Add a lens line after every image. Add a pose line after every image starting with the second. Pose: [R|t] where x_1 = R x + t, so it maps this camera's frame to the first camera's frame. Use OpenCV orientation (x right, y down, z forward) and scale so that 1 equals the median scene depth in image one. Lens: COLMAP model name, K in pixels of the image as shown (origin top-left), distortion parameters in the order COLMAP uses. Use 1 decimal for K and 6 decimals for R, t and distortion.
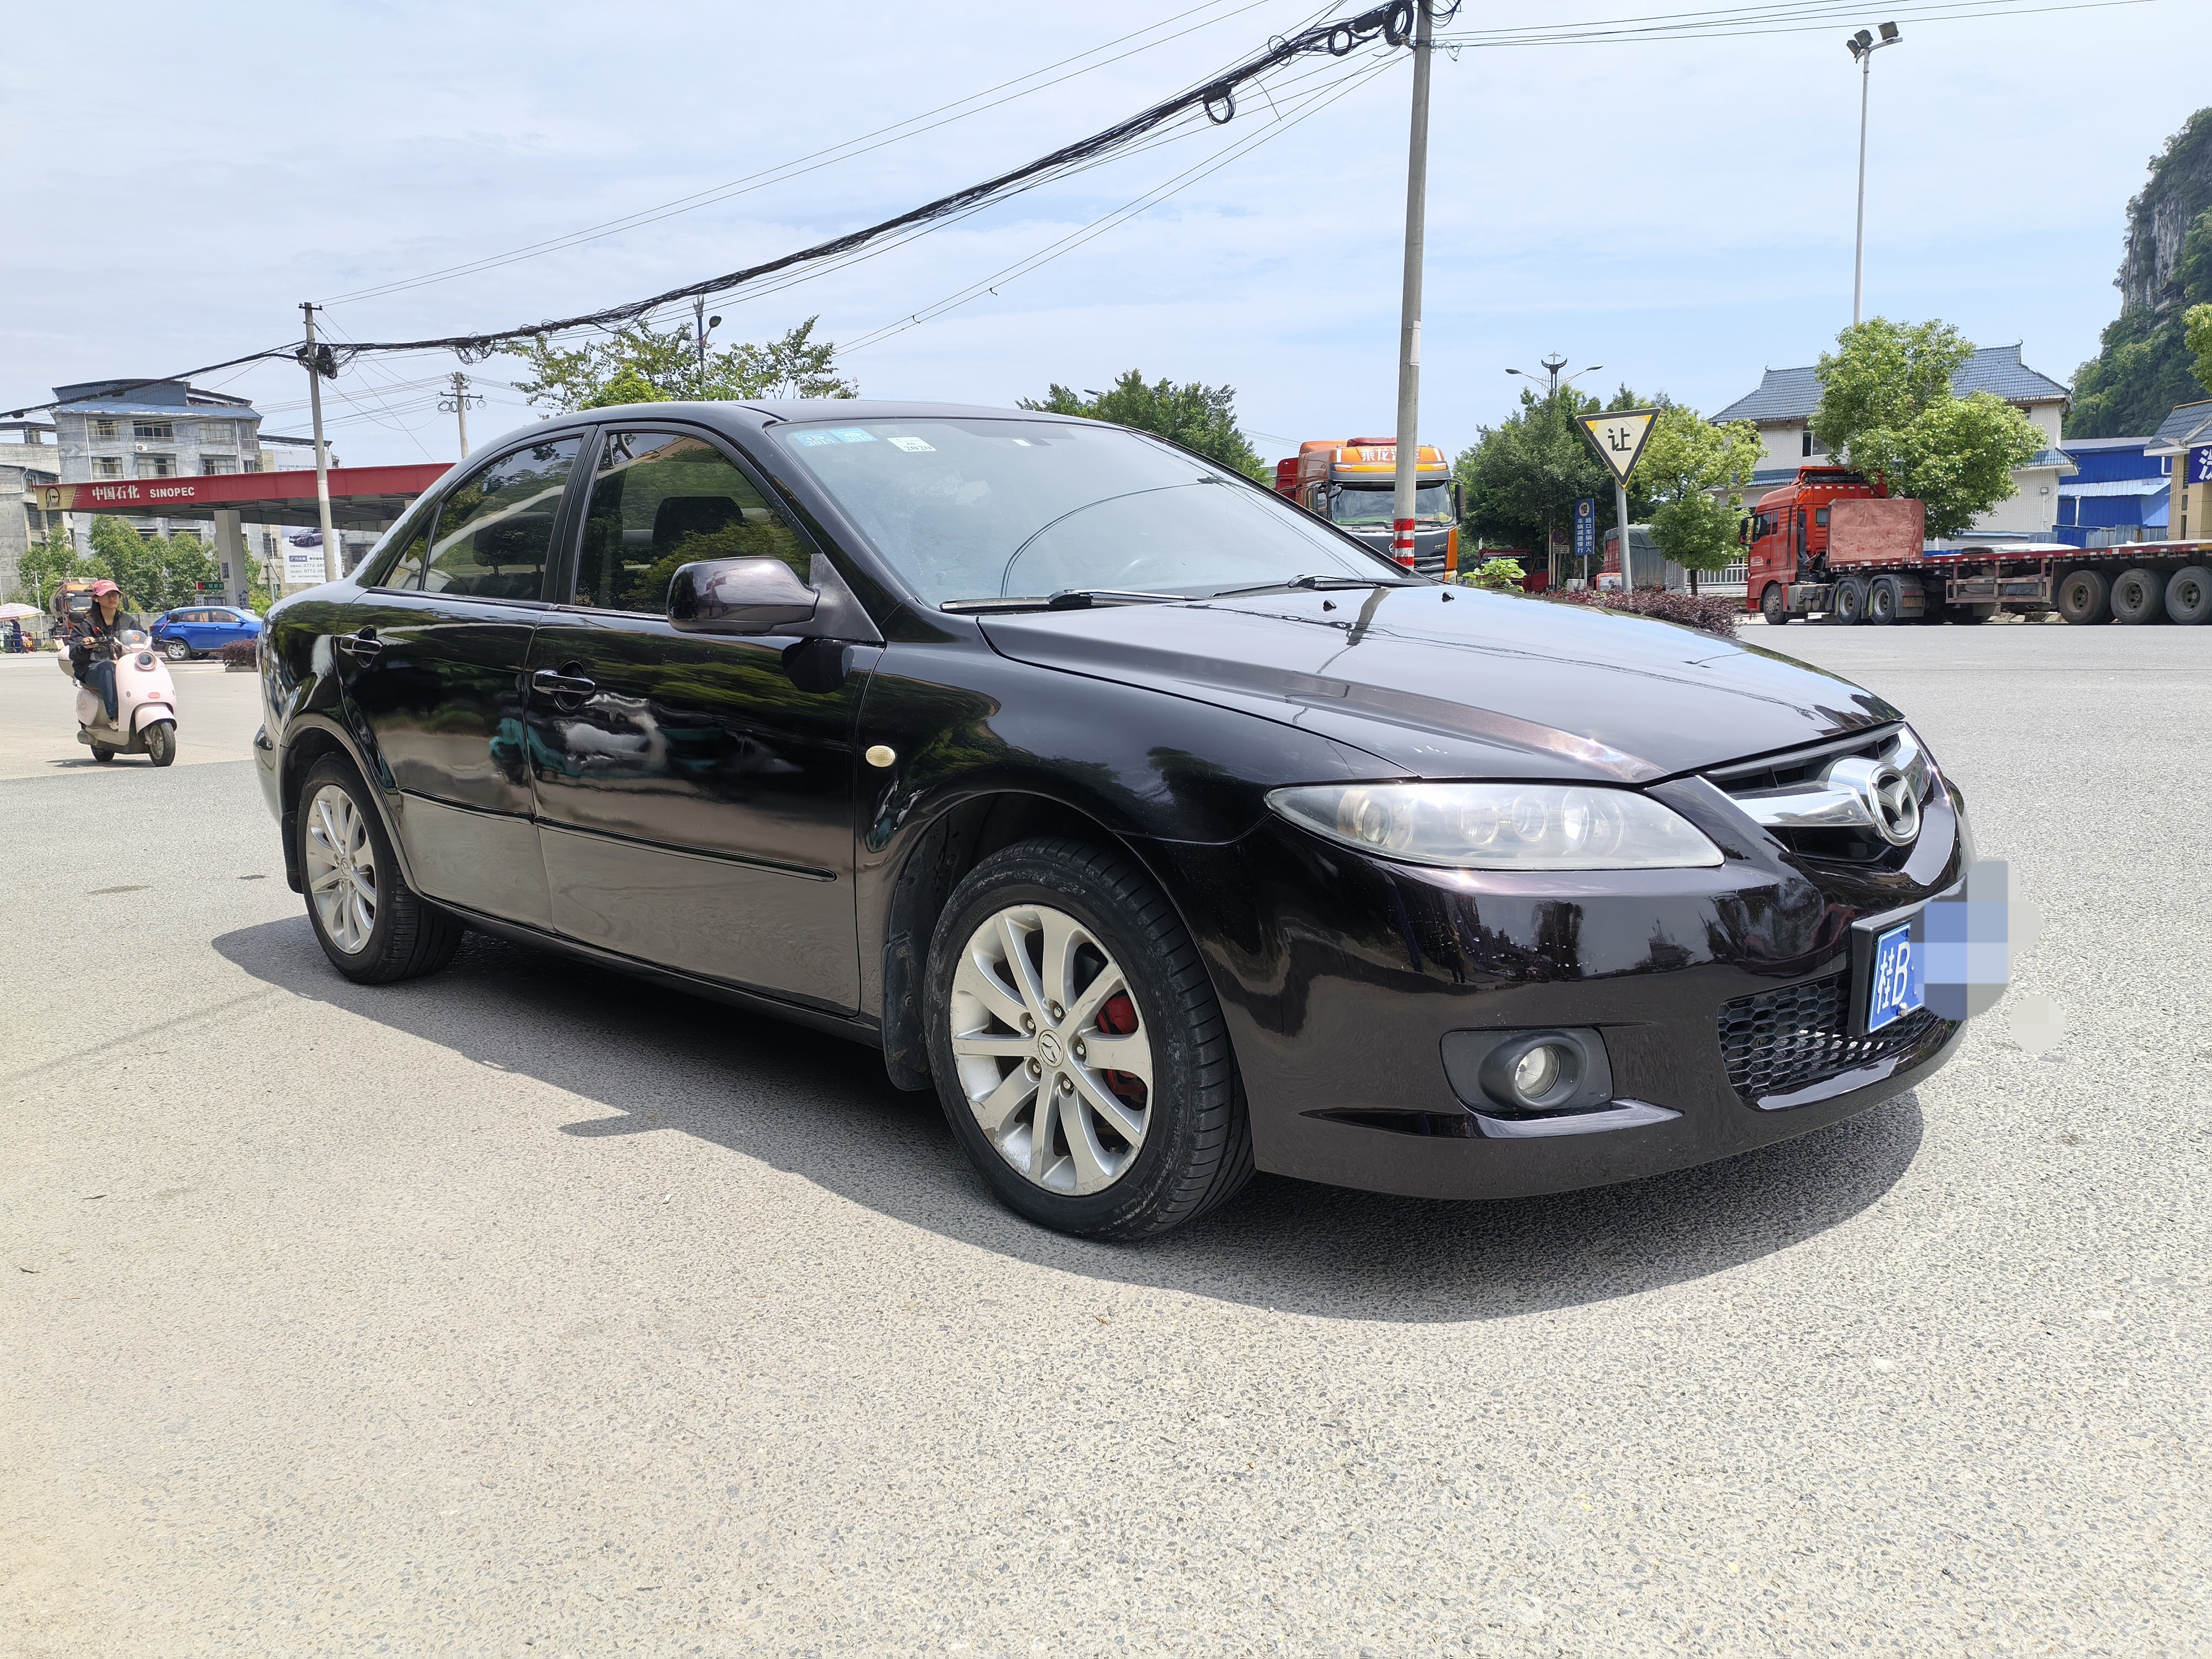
lens RADIAL K [[1712.5, 0, 1106.0], [0, 1712.5, 829.5], [0, 0, 1]] dist [0.106563, -0.090118]
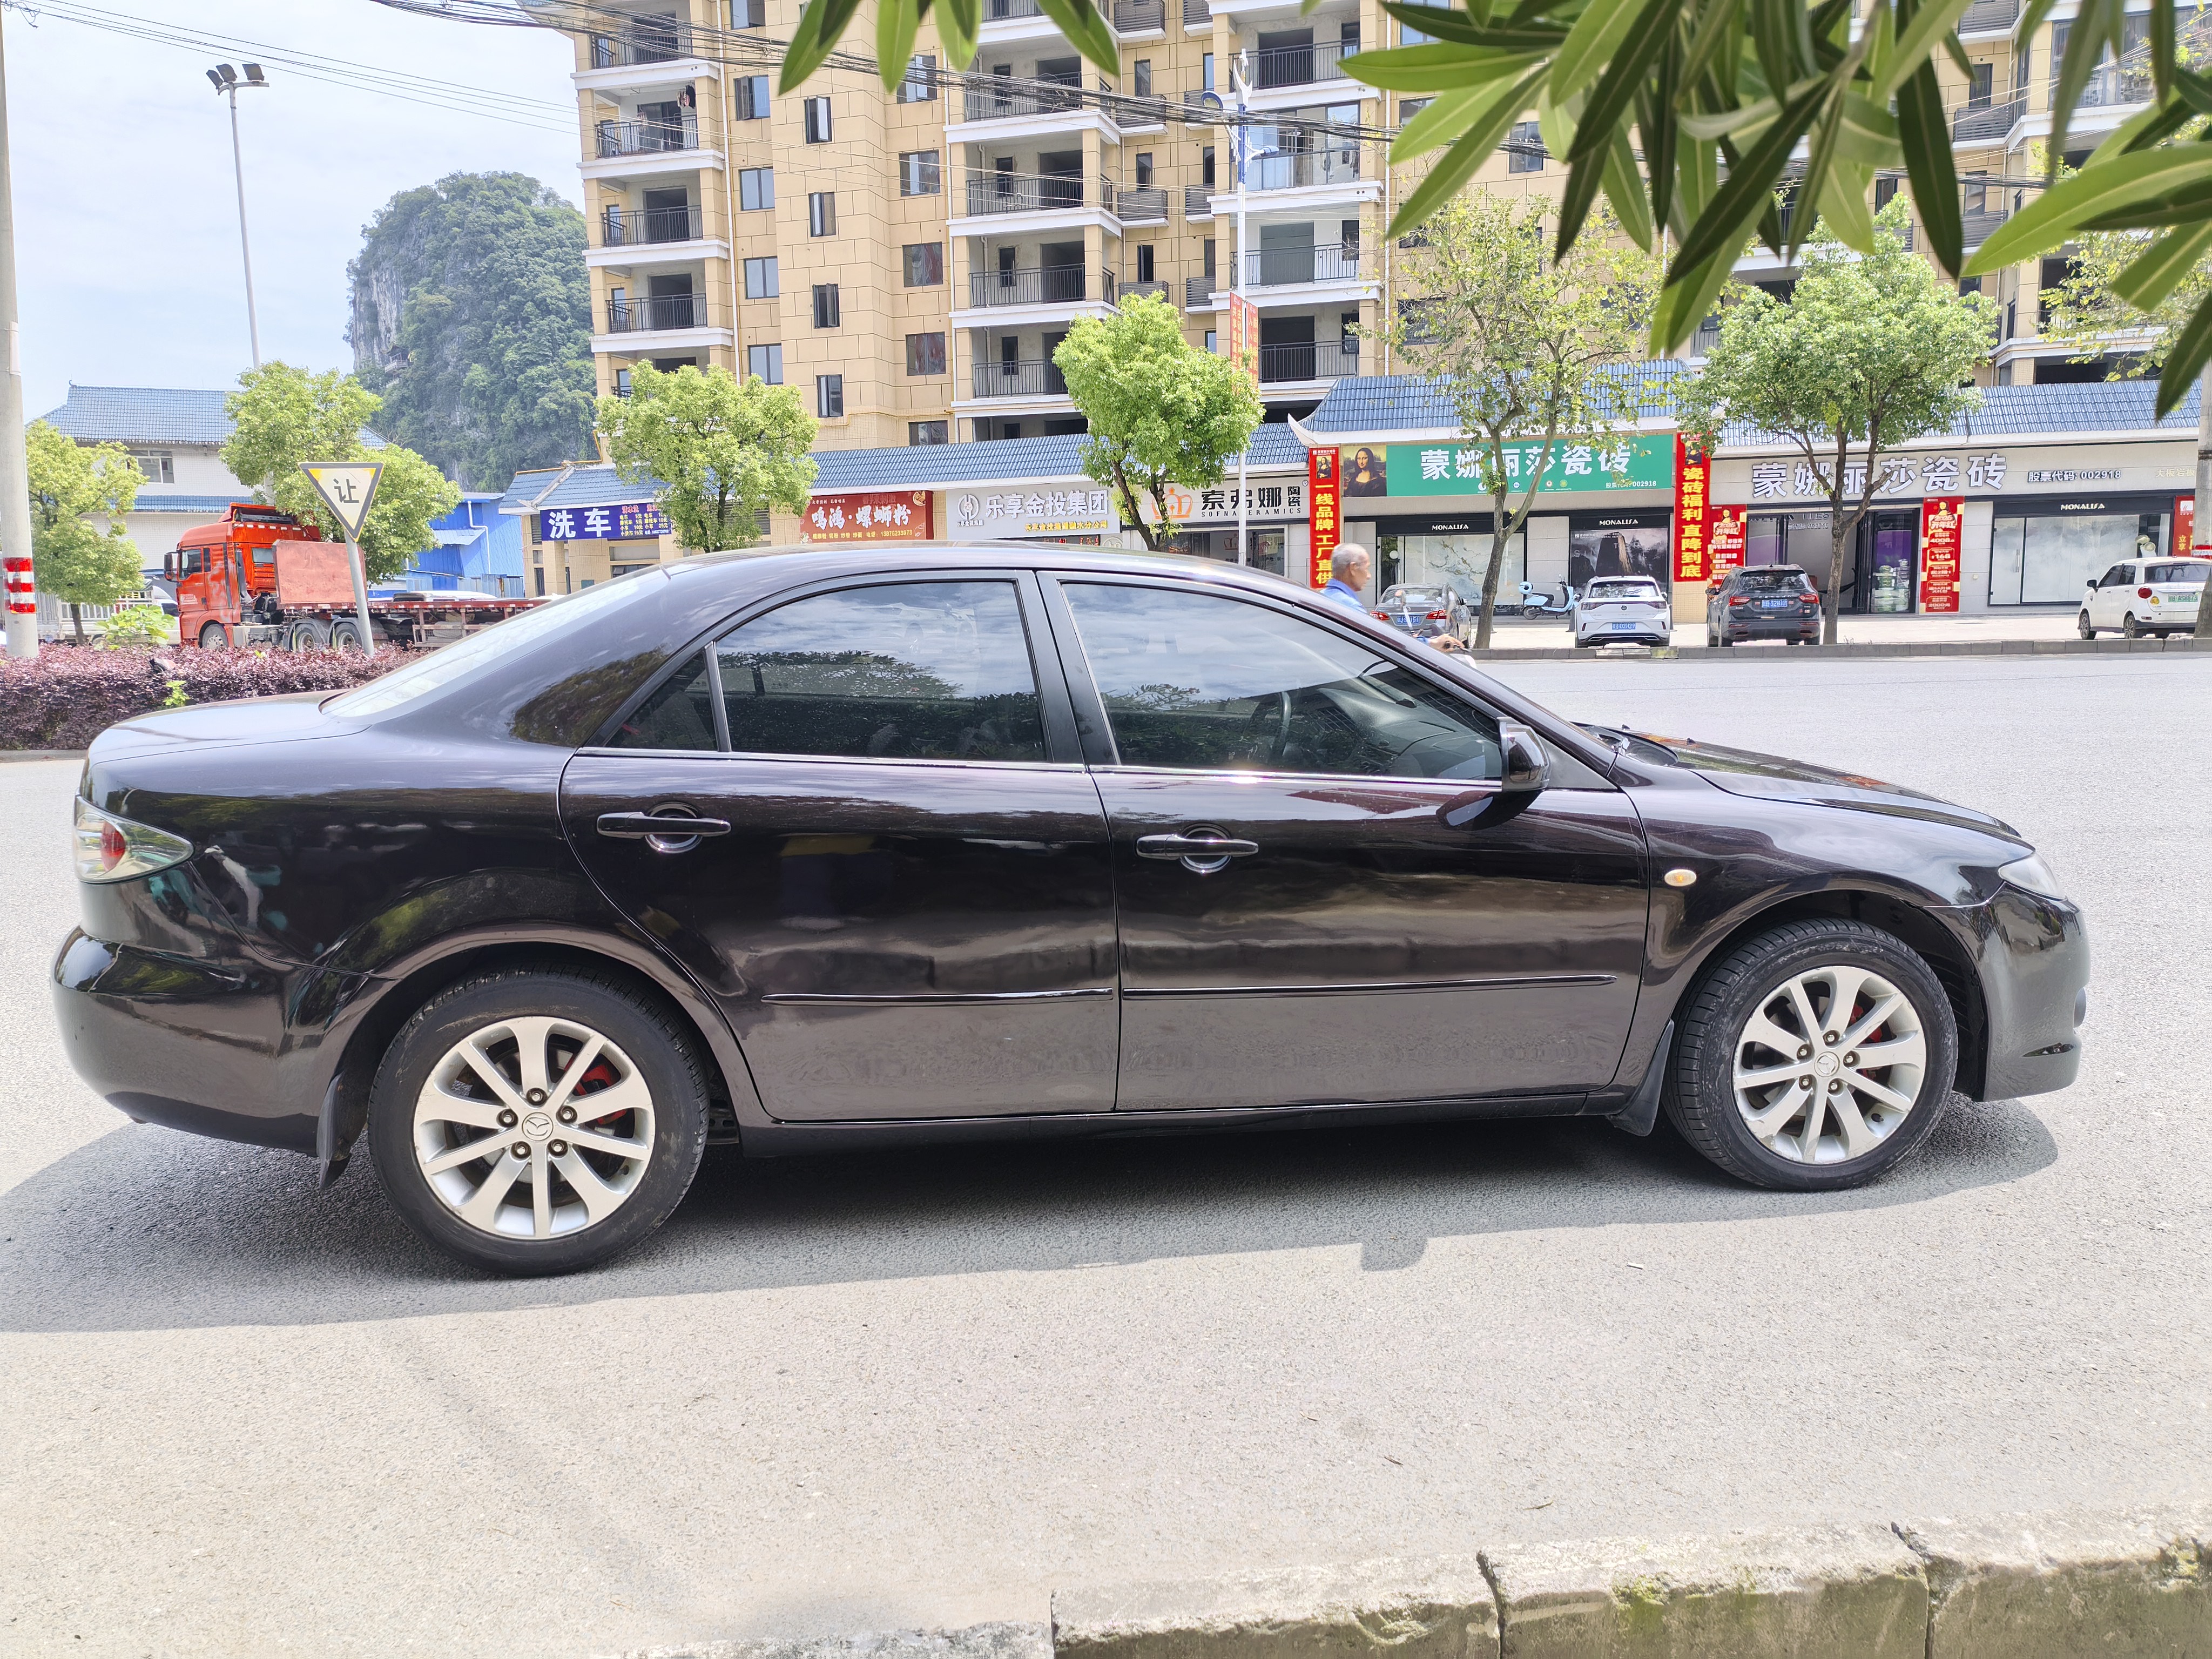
lens RADIAL K [[1744.7, 0, 1106.0], [0, 1744.7, 829.5], [0, 0, 1]] dist [0.006211, 0.063464]
pose [[0.600216, -0.088662, 0.794909, -0.098373], [0.102473, 0.994171, 0.033512, -0.011444], [-0.793247, 0.061342, 0.605803, 0.036878]]
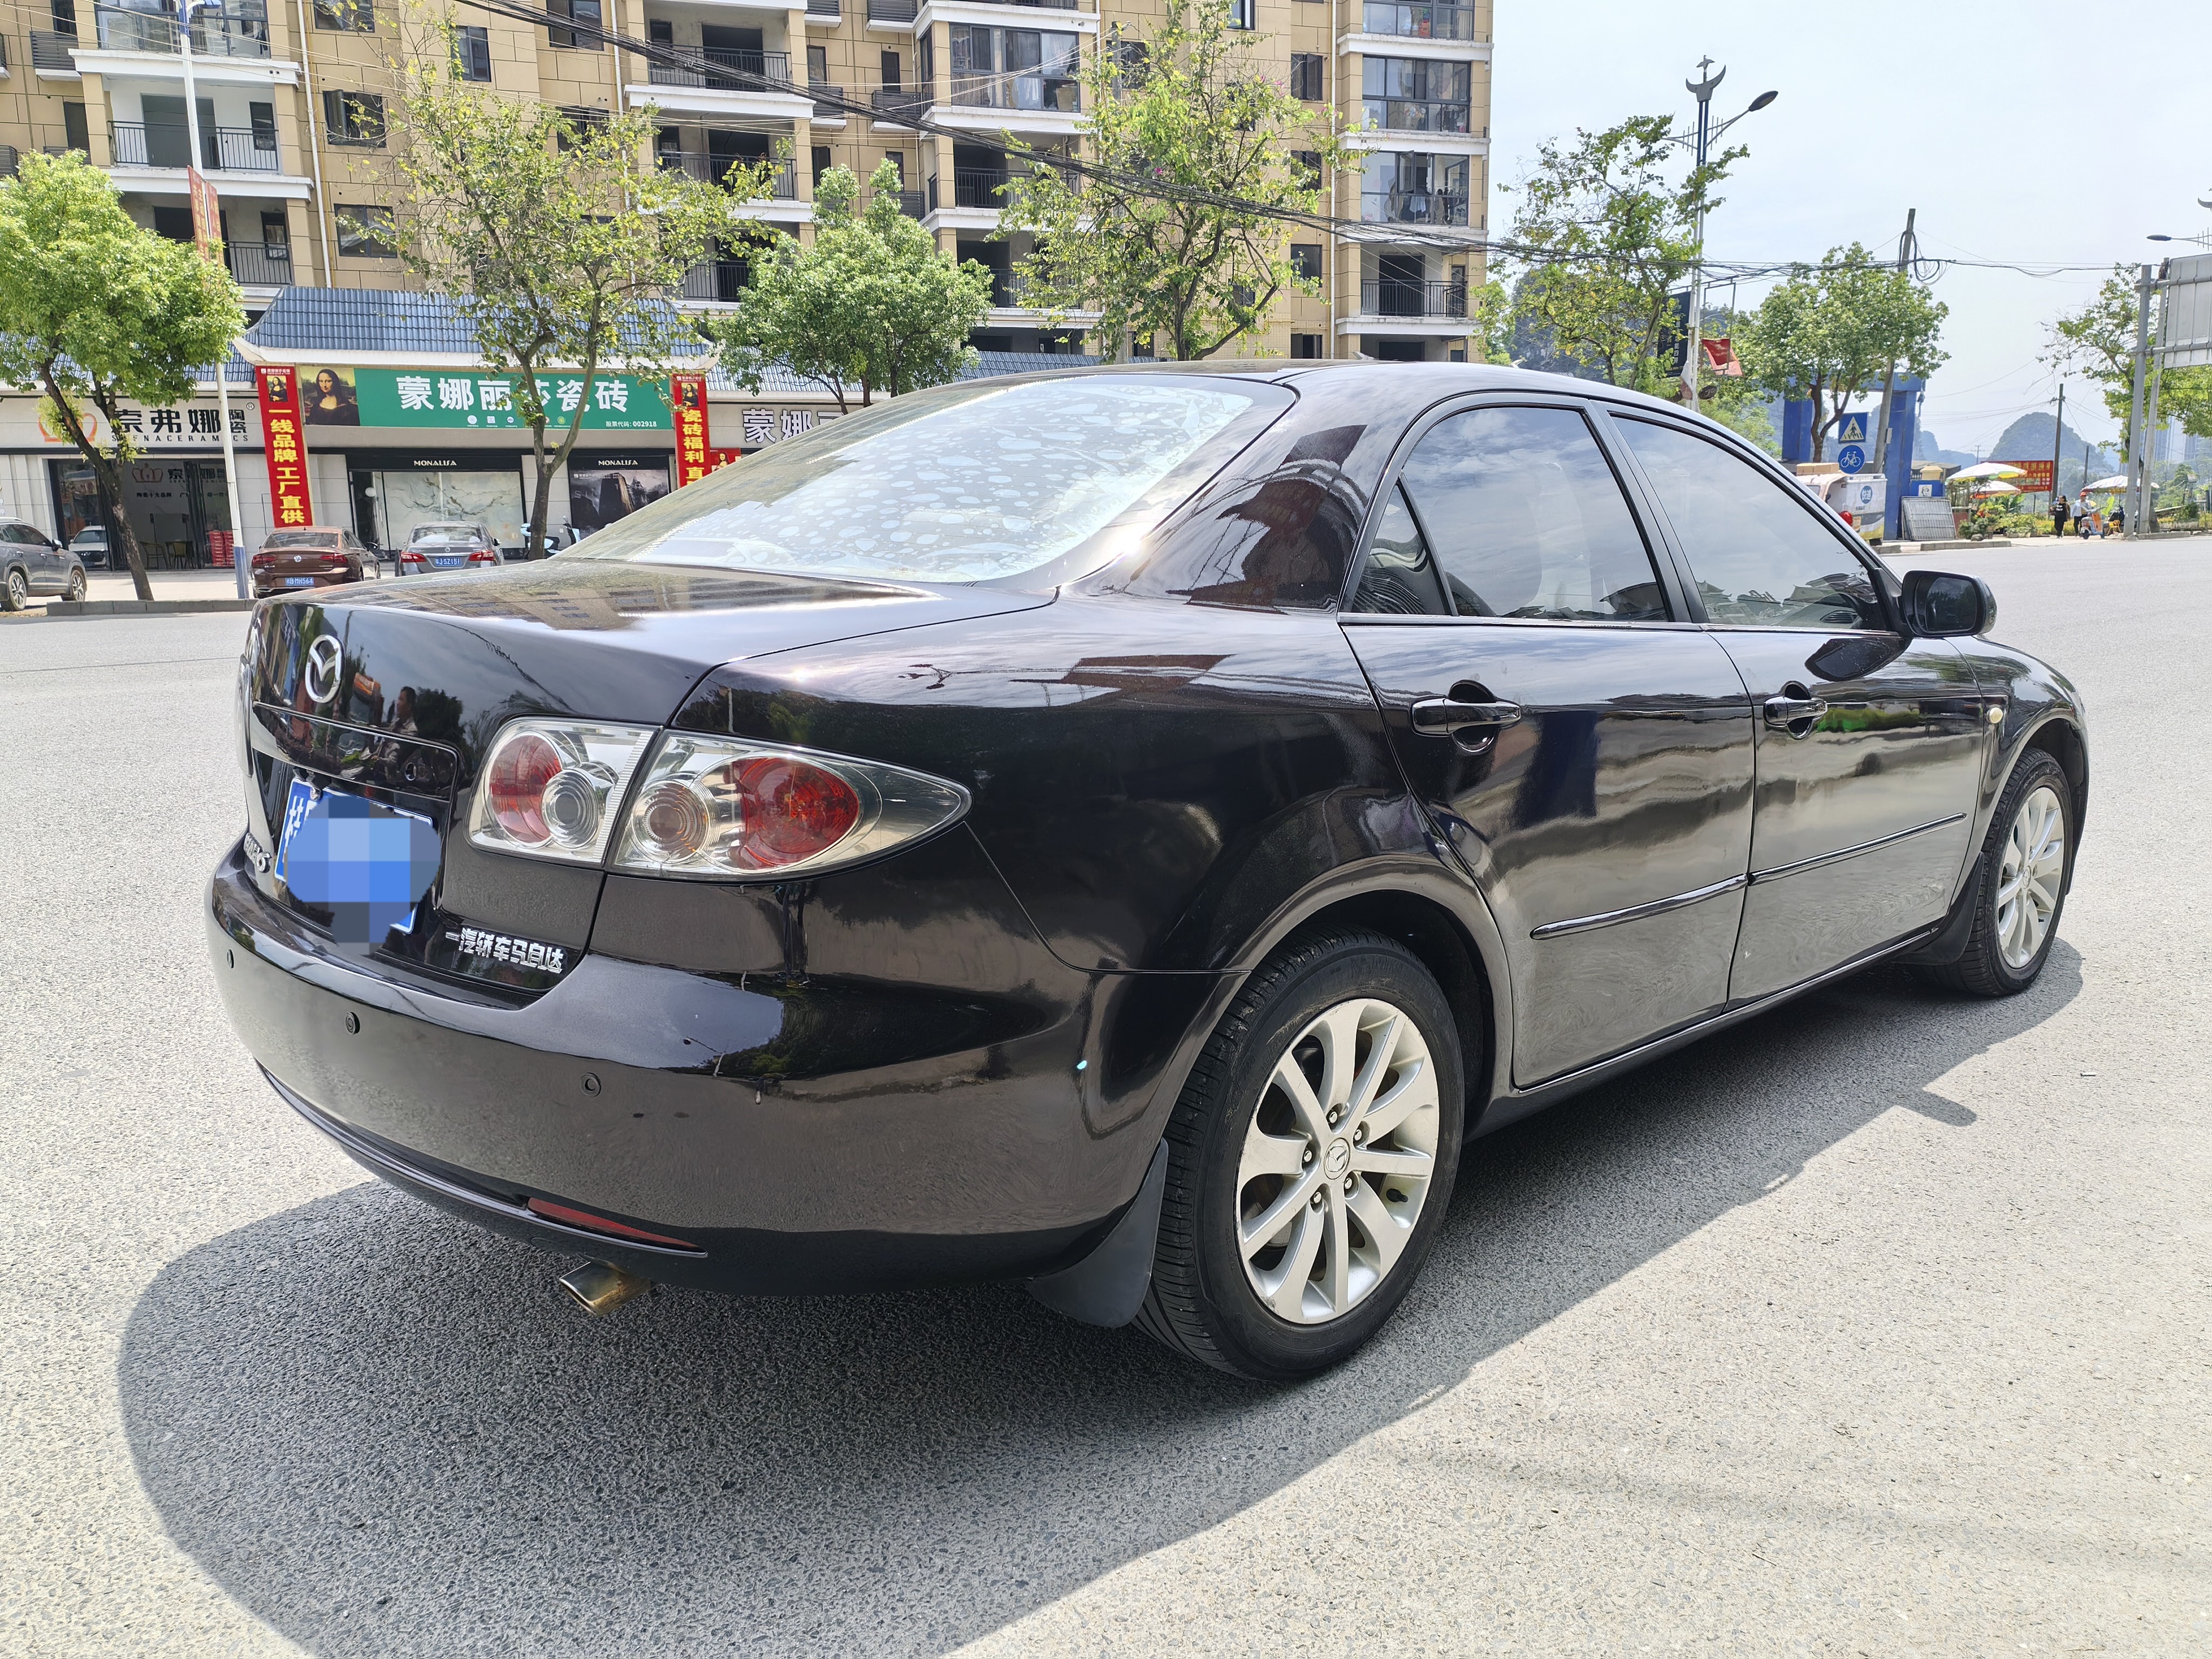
lens RADIAL K [[1712.5, 0, 1106.0], [0, 1712.5, 829.5], [0, 0, 1]] dist [0.106563, -0.090118]
pose [[0.007743, -0.146612, 0.989164, -0.106883], [0.150465, 0.978102, 0.143794, -0.018457], [-0.988585, 0.147721, 0.029633, 0.117914]]
